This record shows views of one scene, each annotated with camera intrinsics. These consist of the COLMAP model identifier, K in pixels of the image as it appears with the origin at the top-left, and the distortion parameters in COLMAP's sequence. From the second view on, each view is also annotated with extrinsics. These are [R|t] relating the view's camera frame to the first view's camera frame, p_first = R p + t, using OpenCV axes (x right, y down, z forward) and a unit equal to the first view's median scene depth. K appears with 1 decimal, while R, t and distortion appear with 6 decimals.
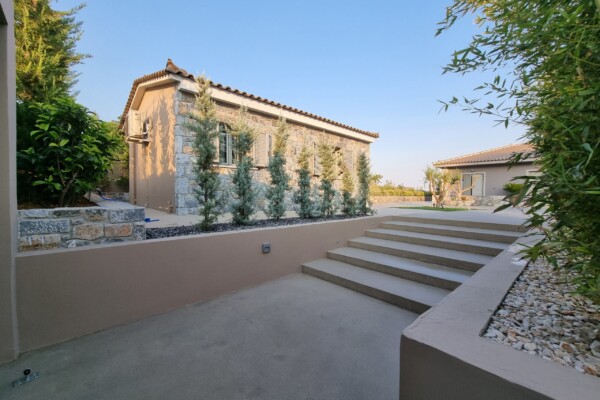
lens RADIAL K [[245.5, 0, 298.0], [0, 245.5, 197.1], [0, 0, 1]] dist [-0.001089, -0.000128]
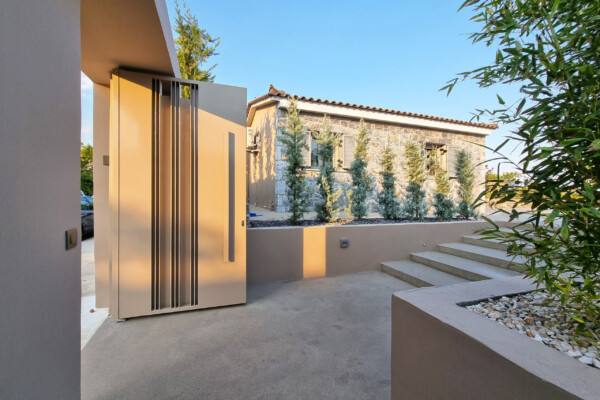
lens RADIAL K [[245.5, 0, 298.0], [0, 245.5, 197.1], [0, 0, 1]] dist [-0.001089, -0.000128]
pose [[0.923500, 0.007756, -0.383519, 0.069415], [-0.010236, 0.999938, -0.004424, 0.003574], [0.383461, 0.008012, 0.923522, -0.073591]]
